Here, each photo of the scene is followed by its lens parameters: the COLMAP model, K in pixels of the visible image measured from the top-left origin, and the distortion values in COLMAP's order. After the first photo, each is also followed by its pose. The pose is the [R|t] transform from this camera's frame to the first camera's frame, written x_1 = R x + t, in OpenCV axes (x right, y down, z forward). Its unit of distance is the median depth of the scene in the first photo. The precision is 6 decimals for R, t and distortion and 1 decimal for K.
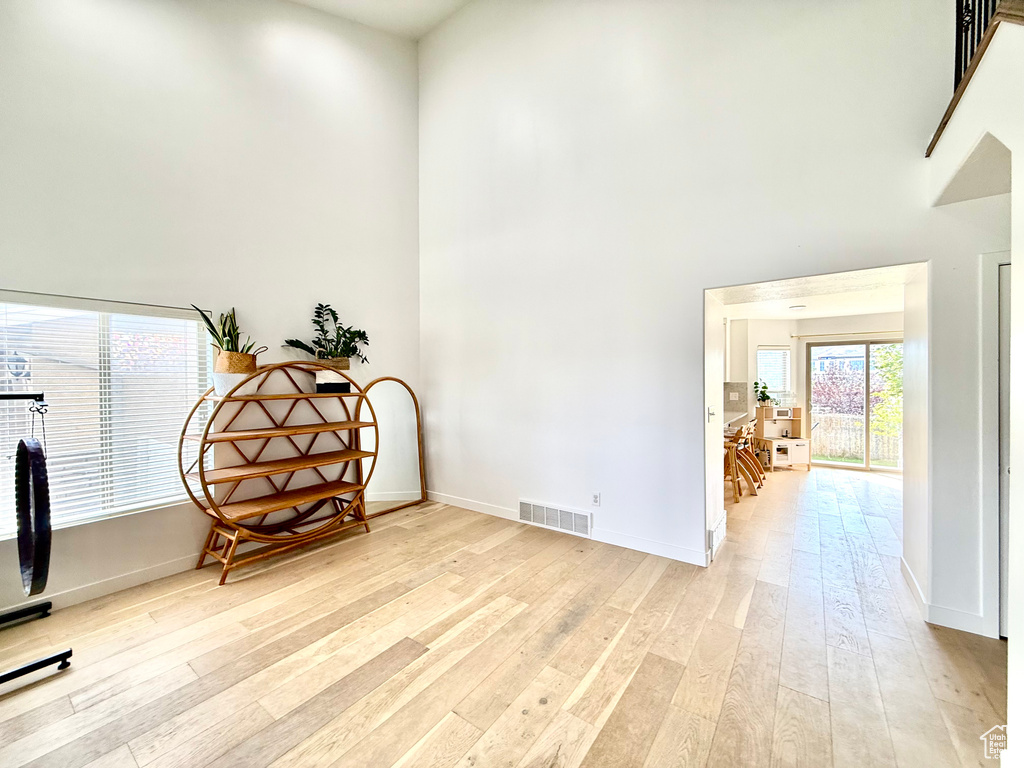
lens RADIAL K [[408.5, 0, 509.9], [0, 408.5, 383.8], [0, 0, 1]] dist [0.002889, 0.000066]
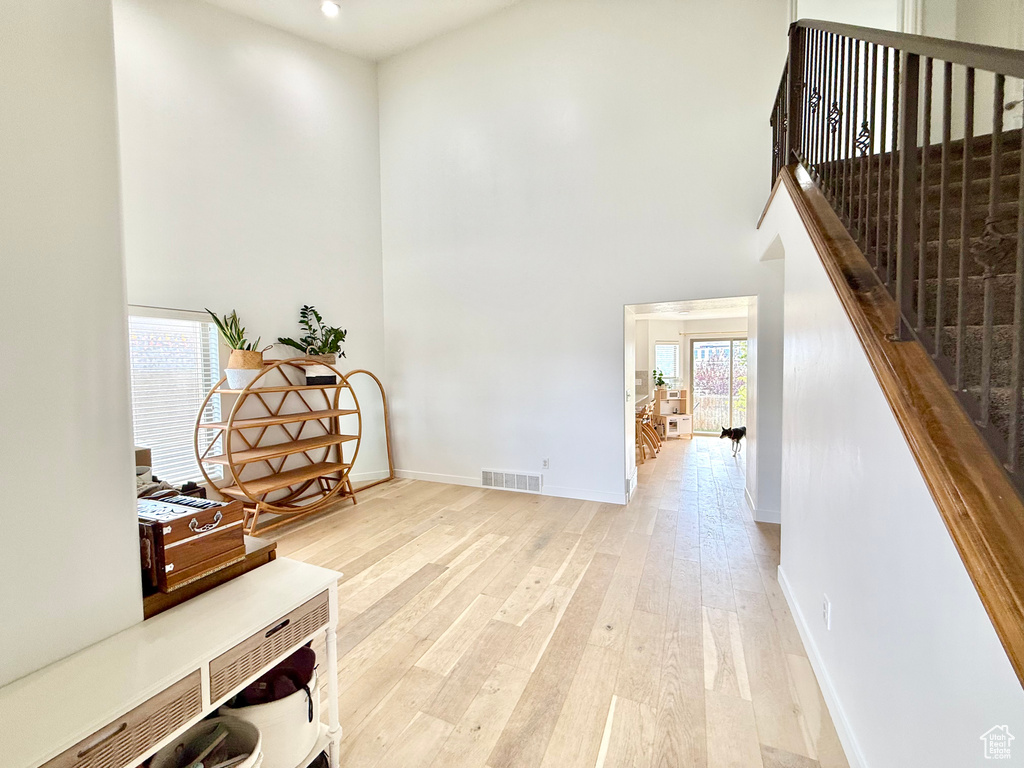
lens RADIAL K [[408.5, 0, 509.9], [0, 408.5, 383.8], [0, 0, 1]] dist [0.002889, 0.000066]
pose [[0.977810, -0.016500, 0.208842, -0.163491], [0.010482, 0.999498, 0.029886, -0.009209], [-0.209230, -0.027033, 0.977493, -0.230707]]
